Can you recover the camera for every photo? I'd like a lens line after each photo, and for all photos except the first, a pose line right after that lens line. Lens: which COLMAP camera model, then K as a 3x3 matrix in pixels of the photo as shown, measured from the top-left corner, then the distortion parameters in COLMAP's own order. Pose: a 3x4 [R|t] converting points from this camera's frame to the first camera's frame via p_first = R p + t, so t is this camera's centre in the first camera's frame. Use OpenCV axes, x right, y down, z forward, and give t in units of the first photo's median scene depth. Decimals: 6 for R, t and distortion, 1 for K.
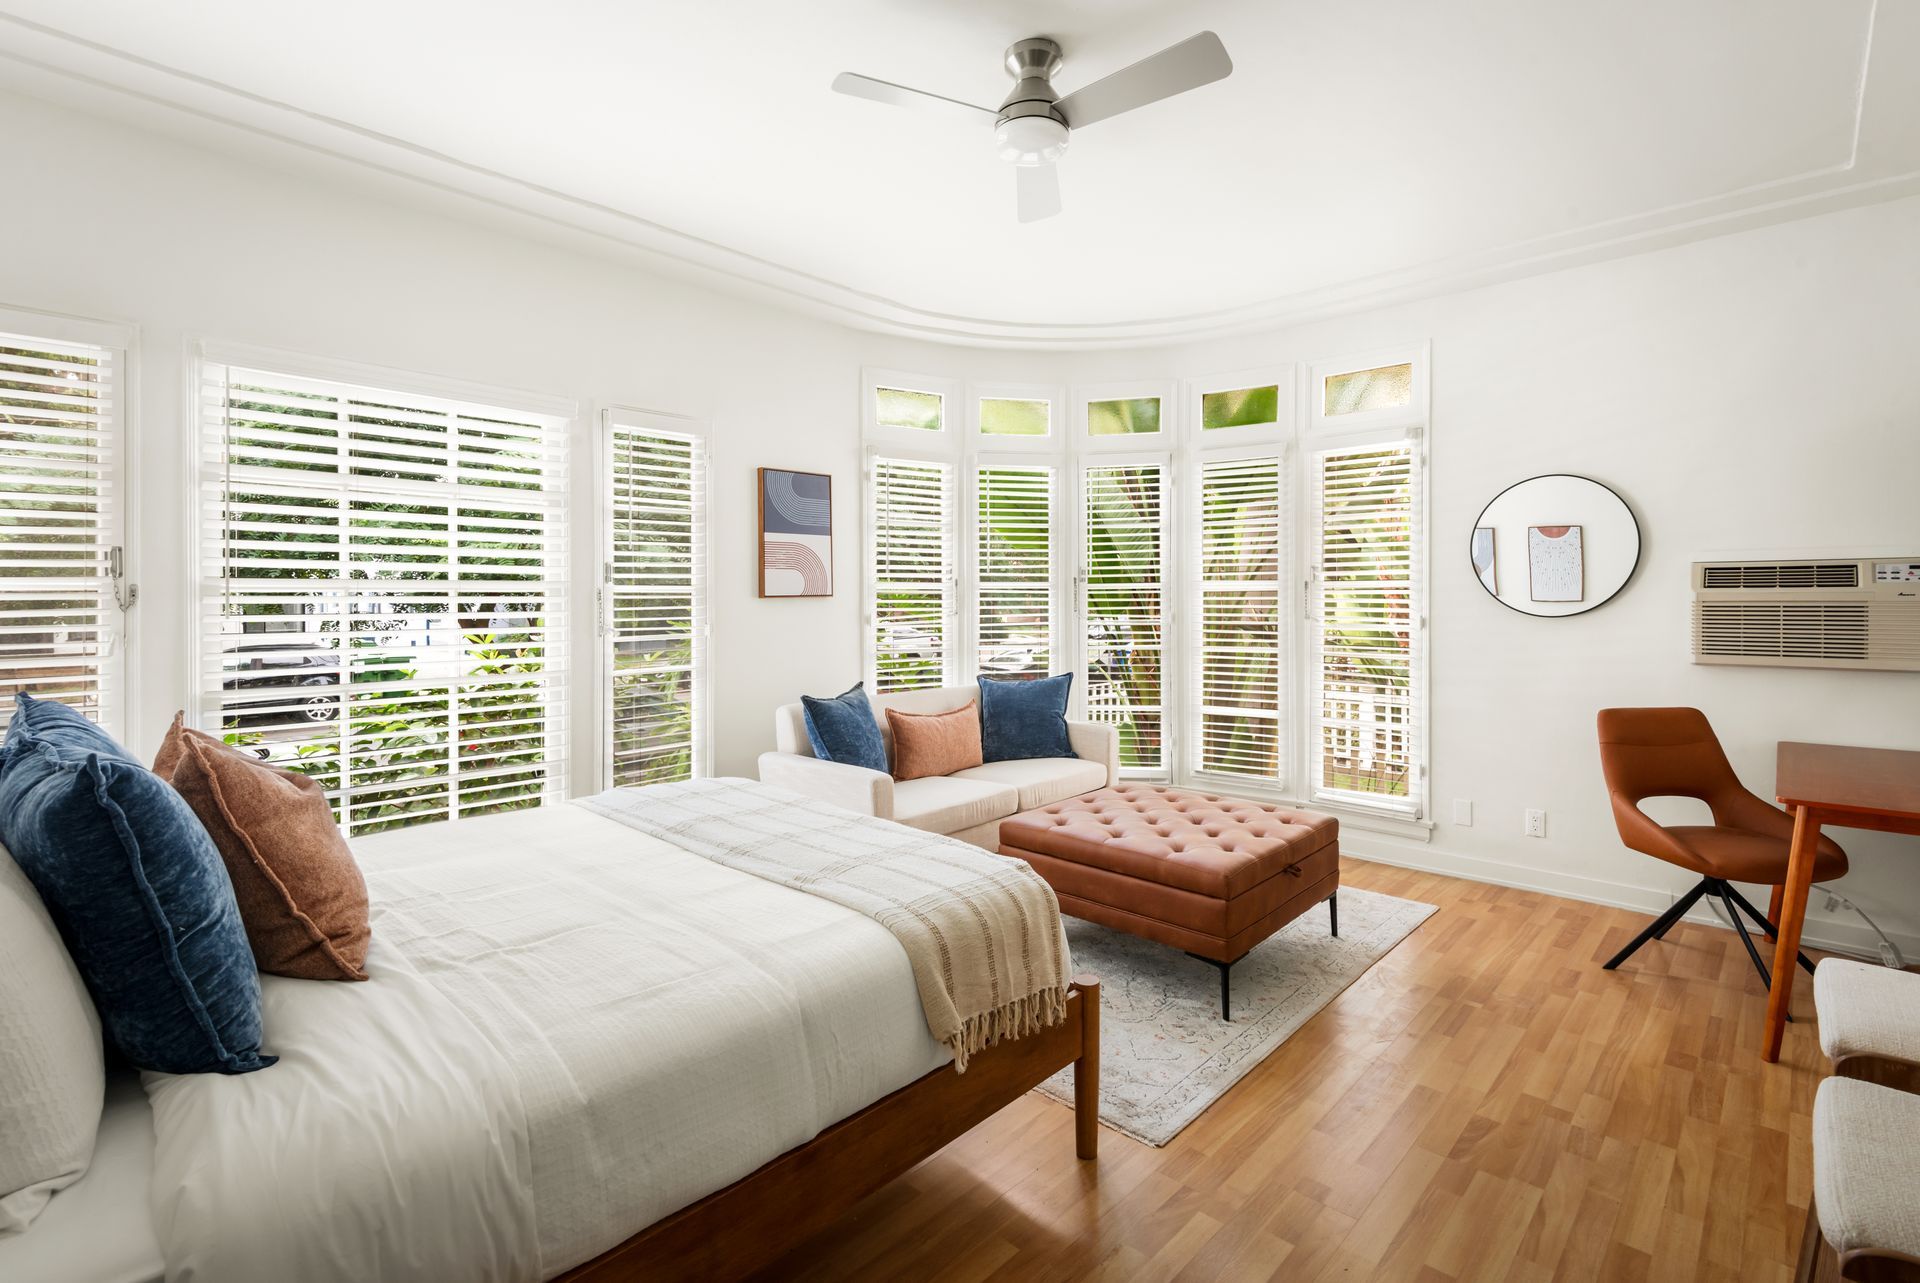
lens RADIAL K [[895.2, 0, 929.8], [0, 895.2, 598.1], [0, 0, 1]] dist [0.036933, -0.025258]
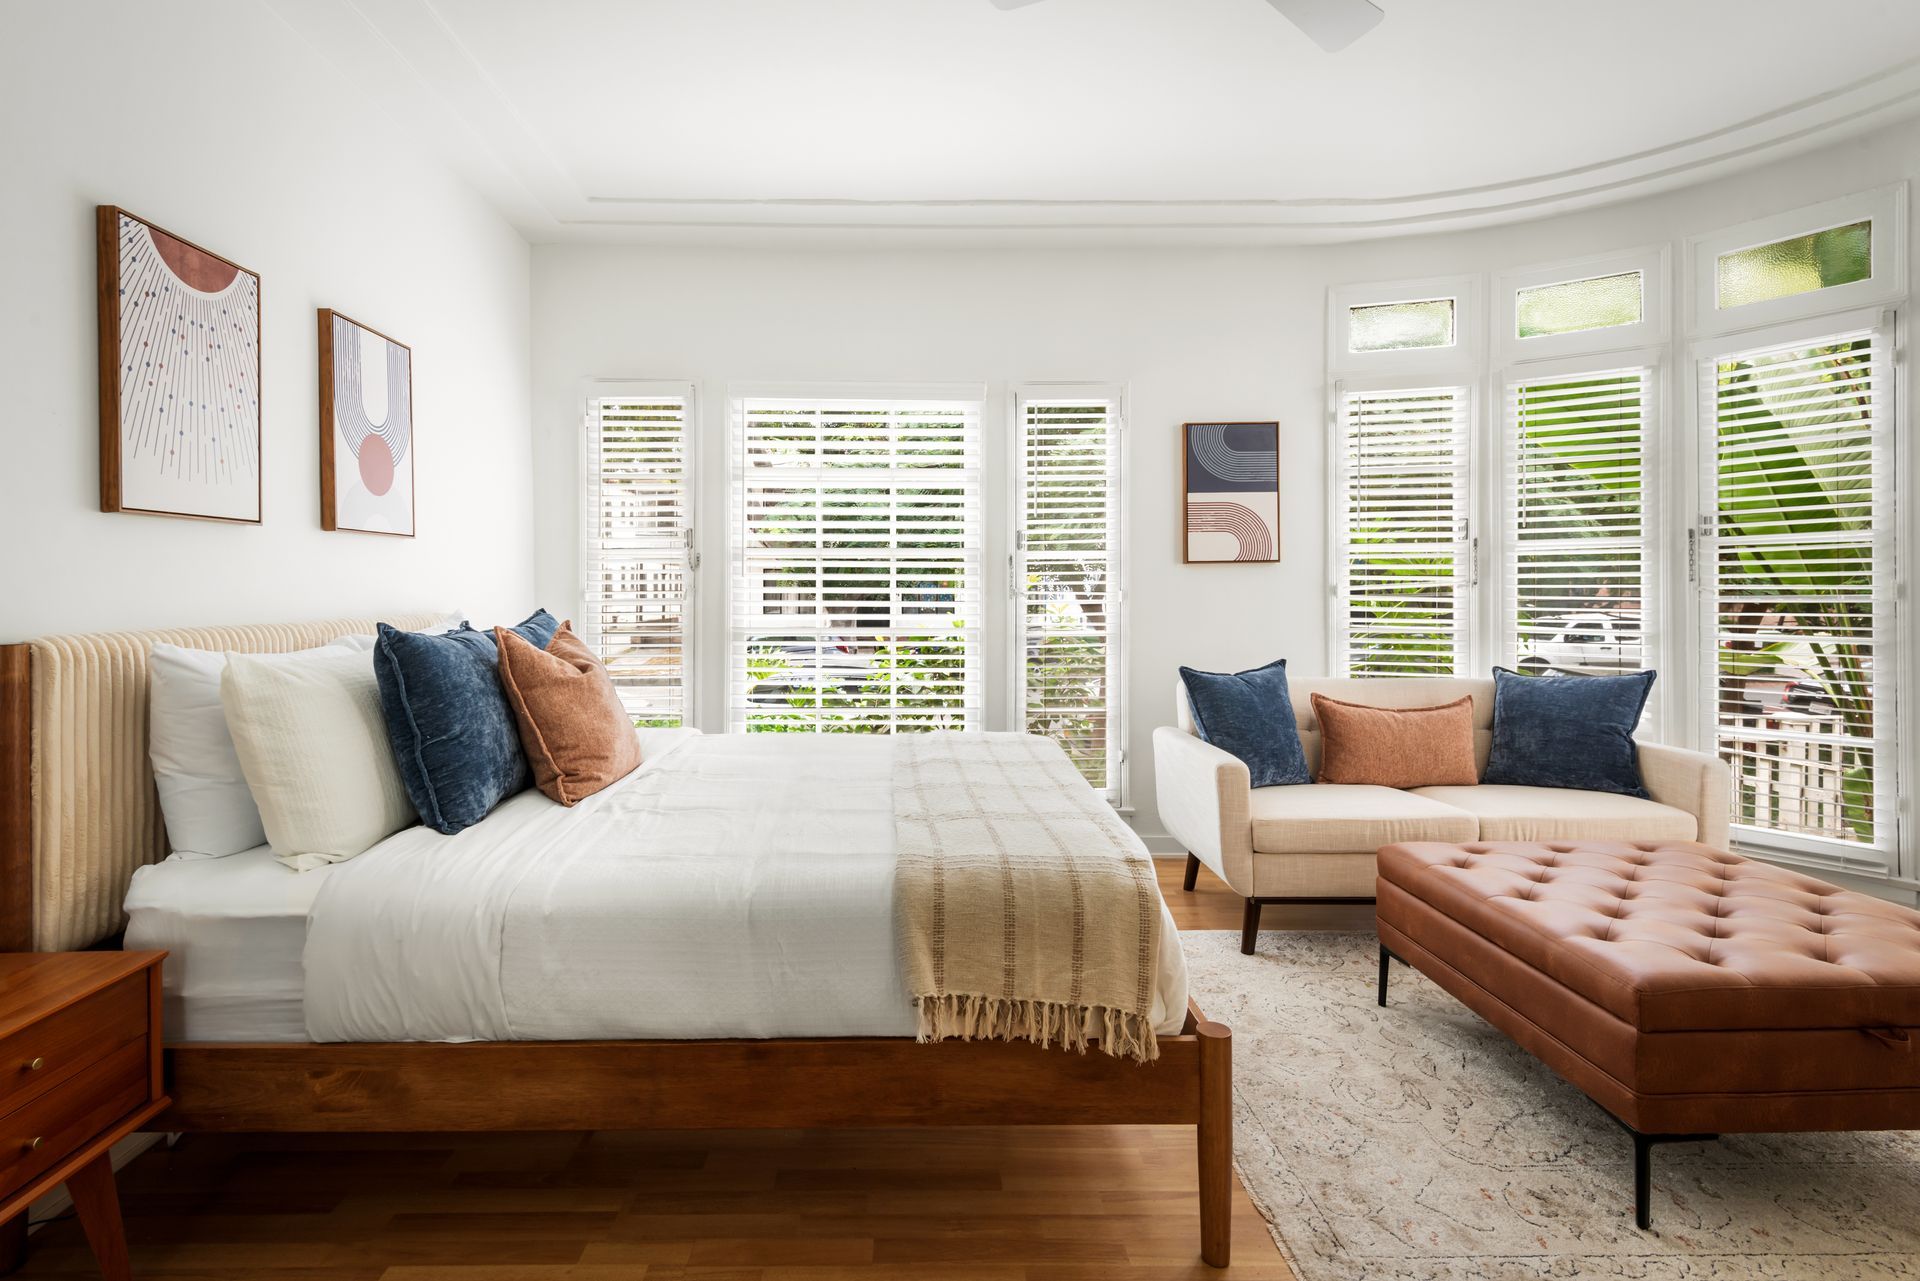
lens RADIAL K [[895.2, 0, 929.8], [0, 895.2, 597.1], [0, 0, 1]] dist [0.036933, -0.025258]
pose [[0.692644, 0.006407, -0.721251, 0.317222], [-0.005538, 0.999978, 0.003565, 0.034325], [0.721258, 0.001525, 0.692665, 0.173516]]
